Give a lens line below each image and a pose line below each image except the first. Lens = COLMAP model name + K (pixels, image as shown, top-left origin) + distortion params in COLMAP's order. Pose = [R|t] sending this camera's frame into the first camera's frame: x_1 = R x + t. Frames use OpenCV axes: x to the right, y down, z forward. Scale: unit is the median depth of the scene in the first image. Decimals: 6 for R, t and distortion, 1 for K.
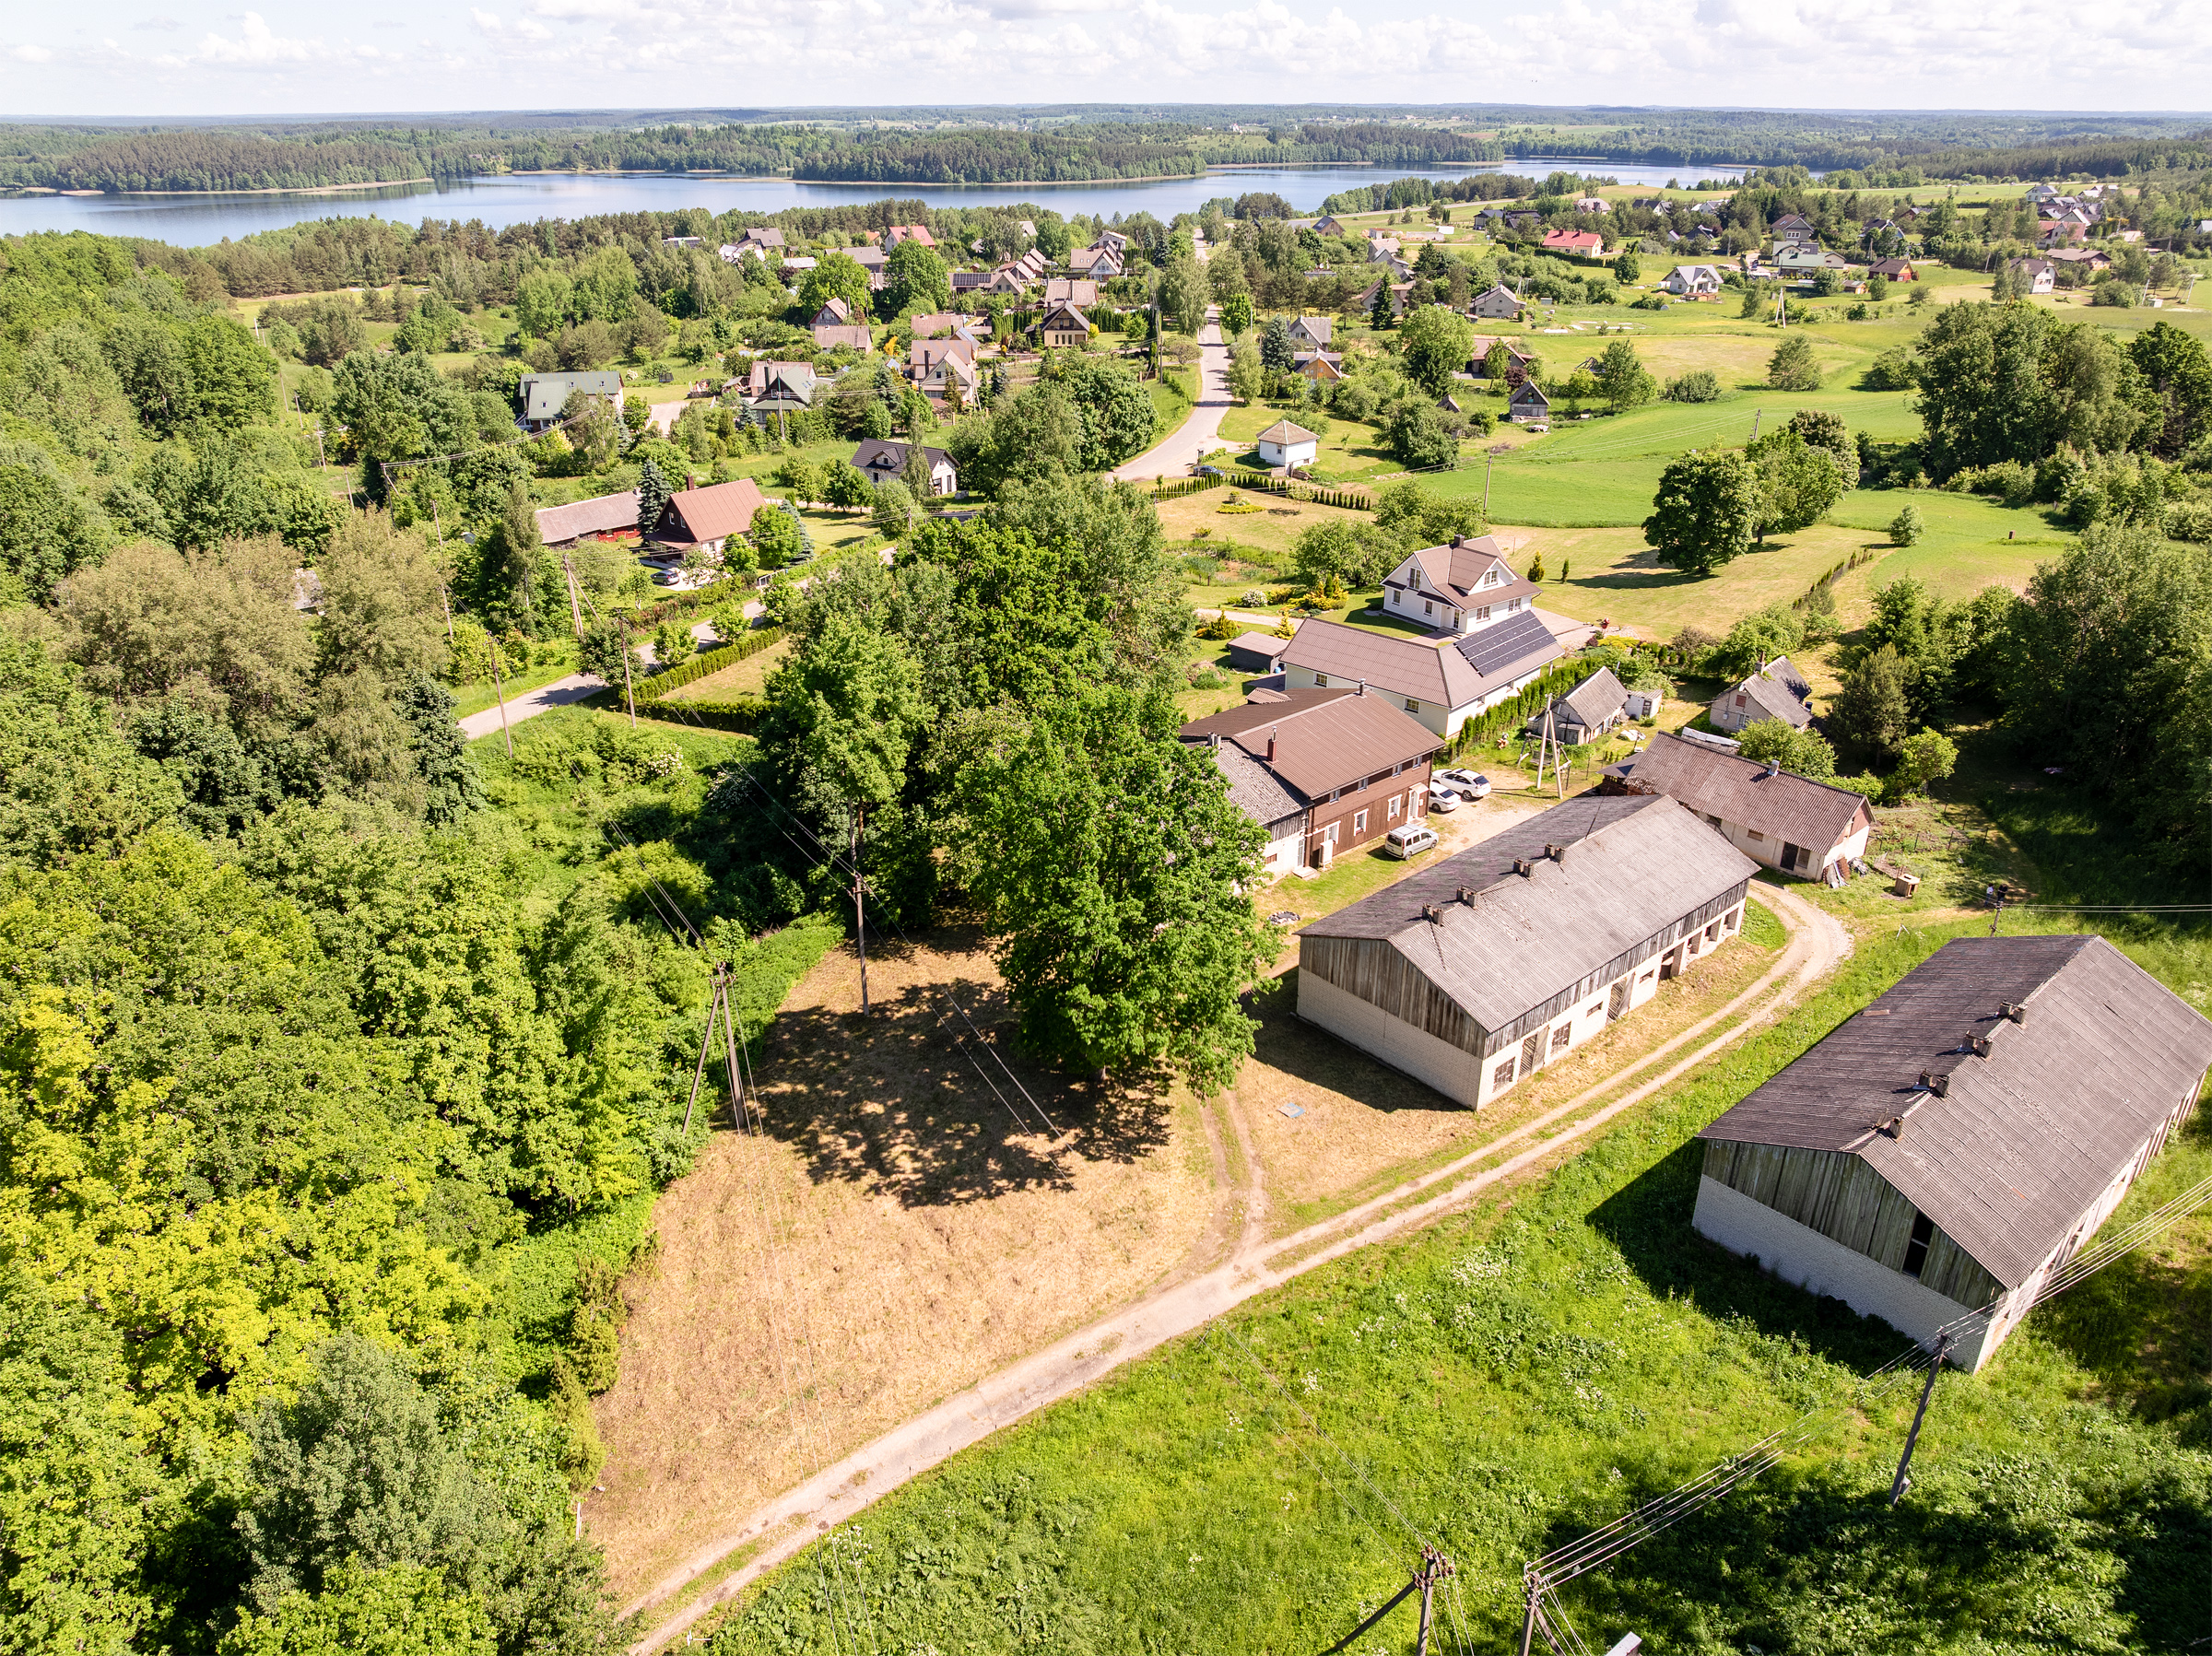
lens RADIAL K [[1548.0, 0, 1106.0], [0, 1548.0, 828.0], [0, 0, 1]] dist [-0.040324, 0.004419]
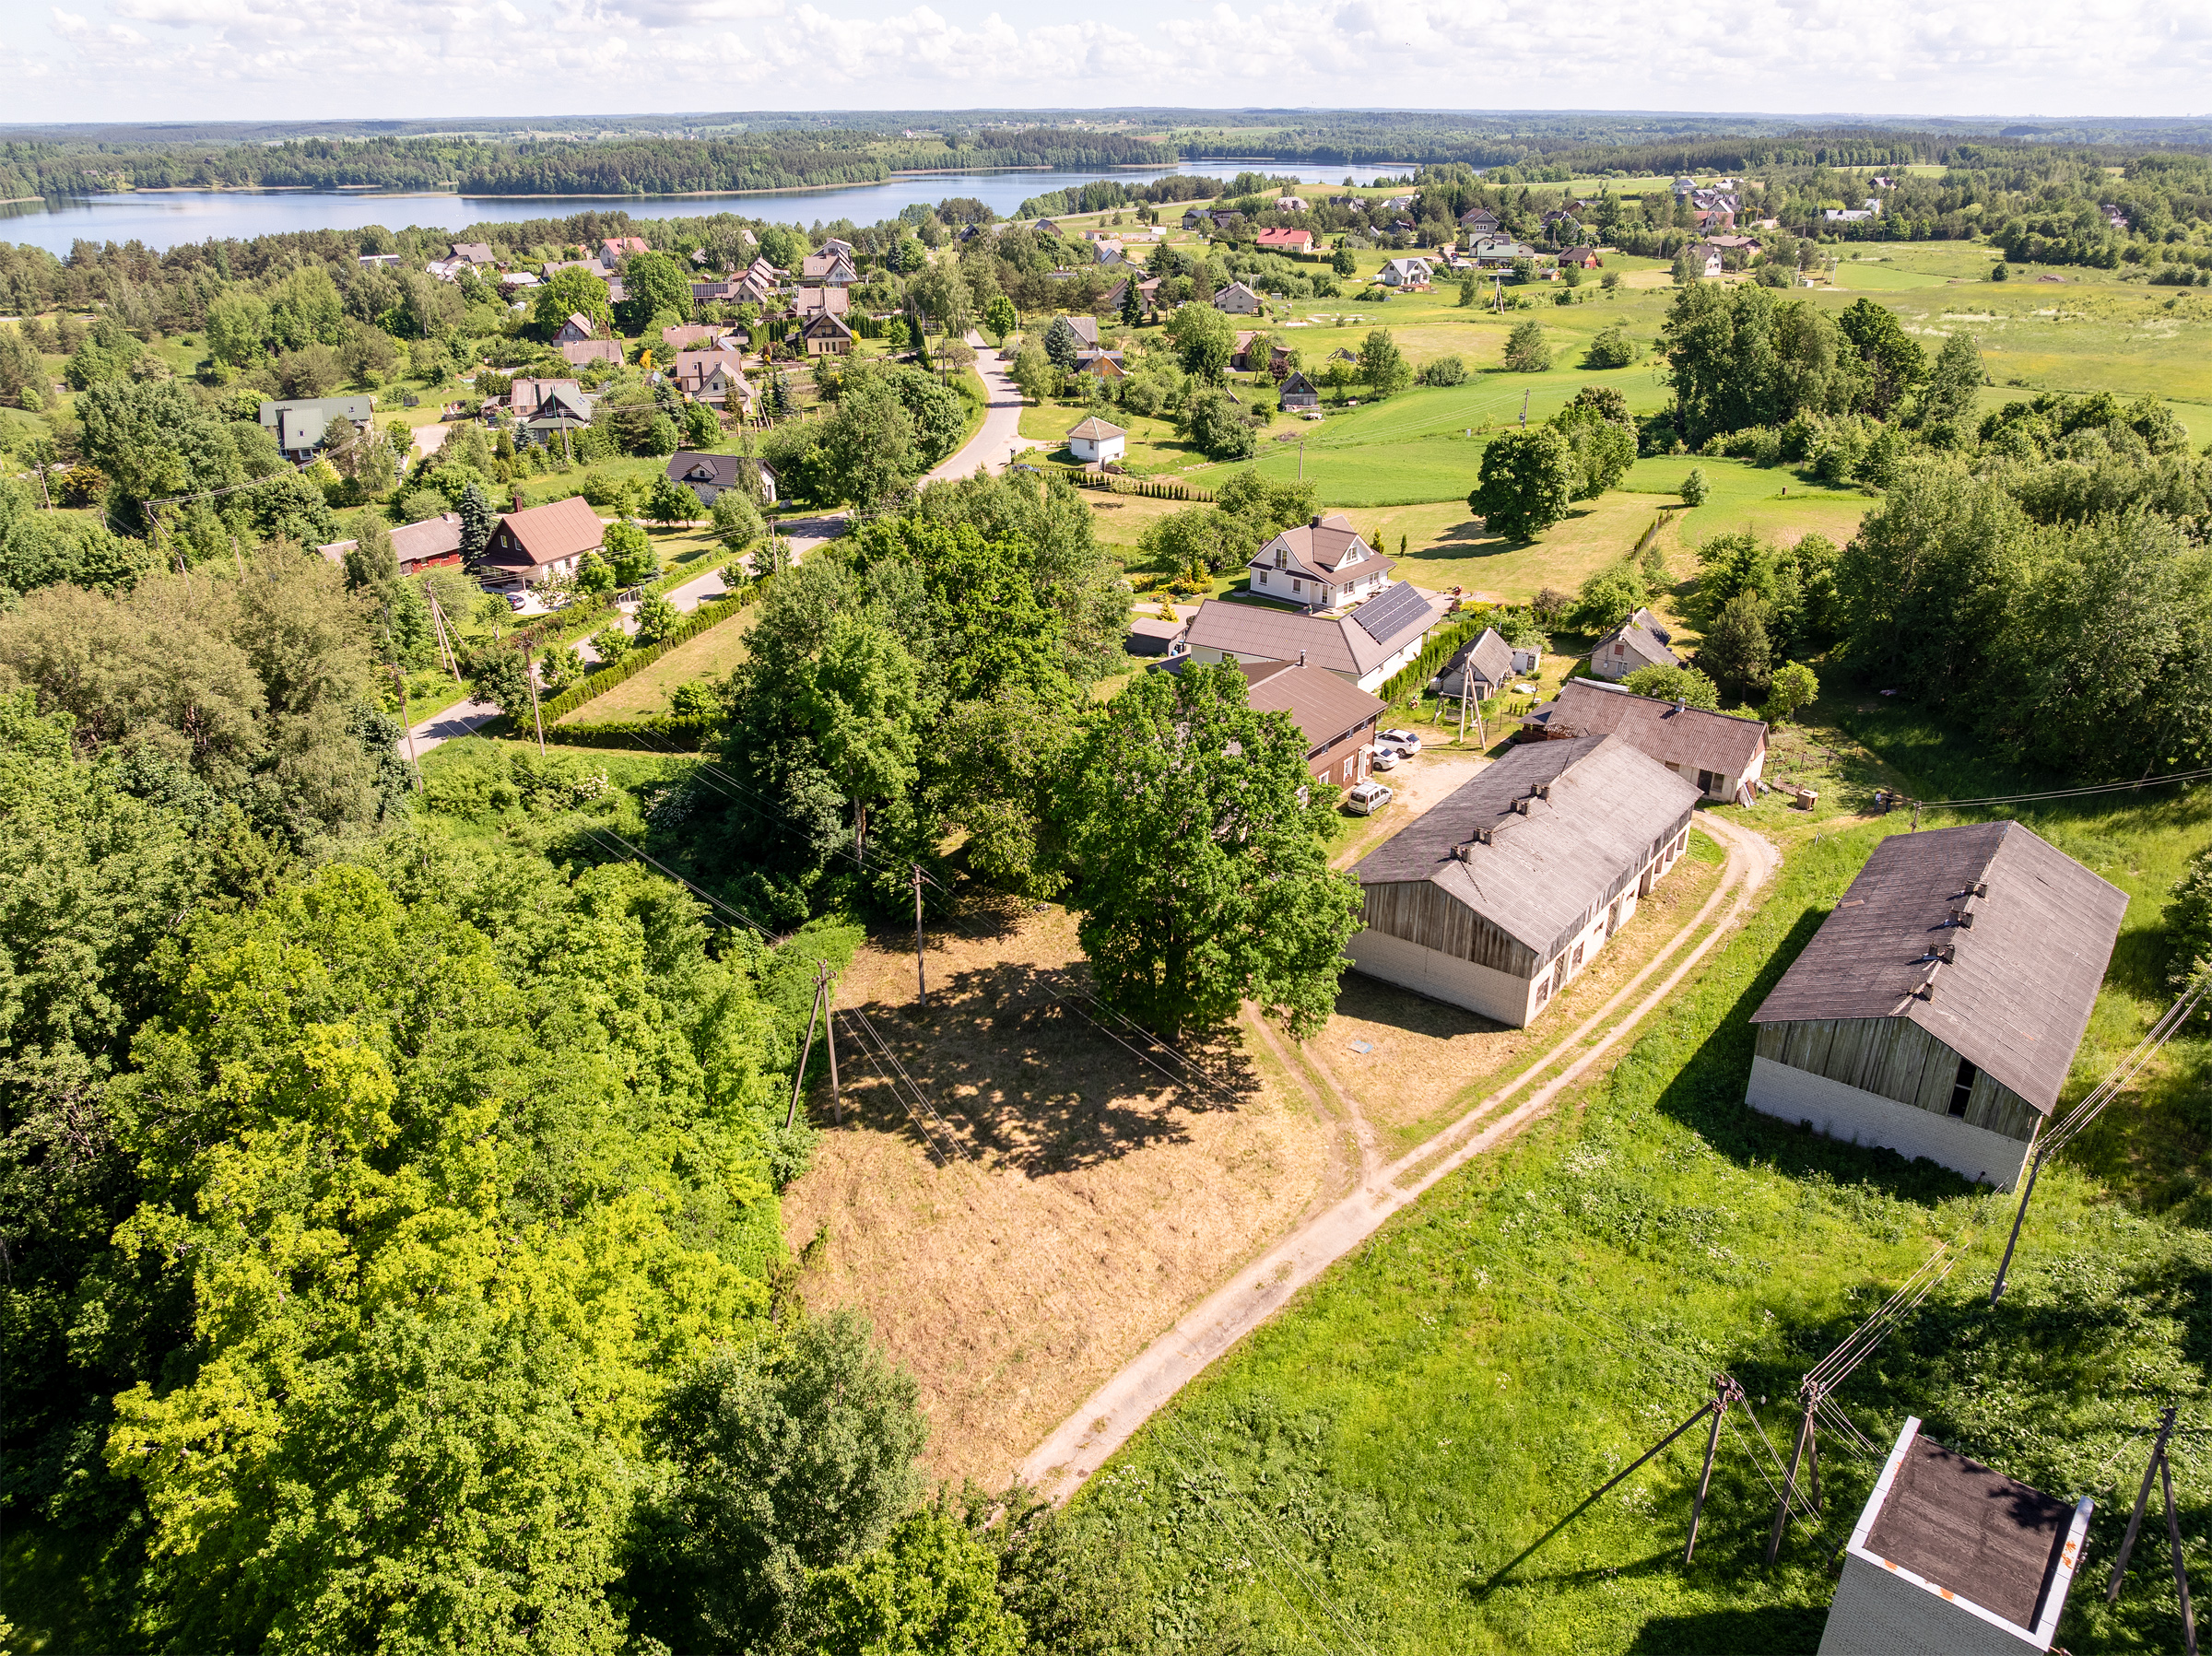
lens RADIAL K [[1548.0, 0, 1106.0], [0, 1548.0, 828.0], [0, 0, 1]] dist [-0.040324, 0.004419]
pose [[0.980721, -0.084301, 0.176297, -0.118938], [0.084872, 0.996383, 0.004311, 0.006402], [-0.176023, 0.010735, 0.984328, -0.011620]]
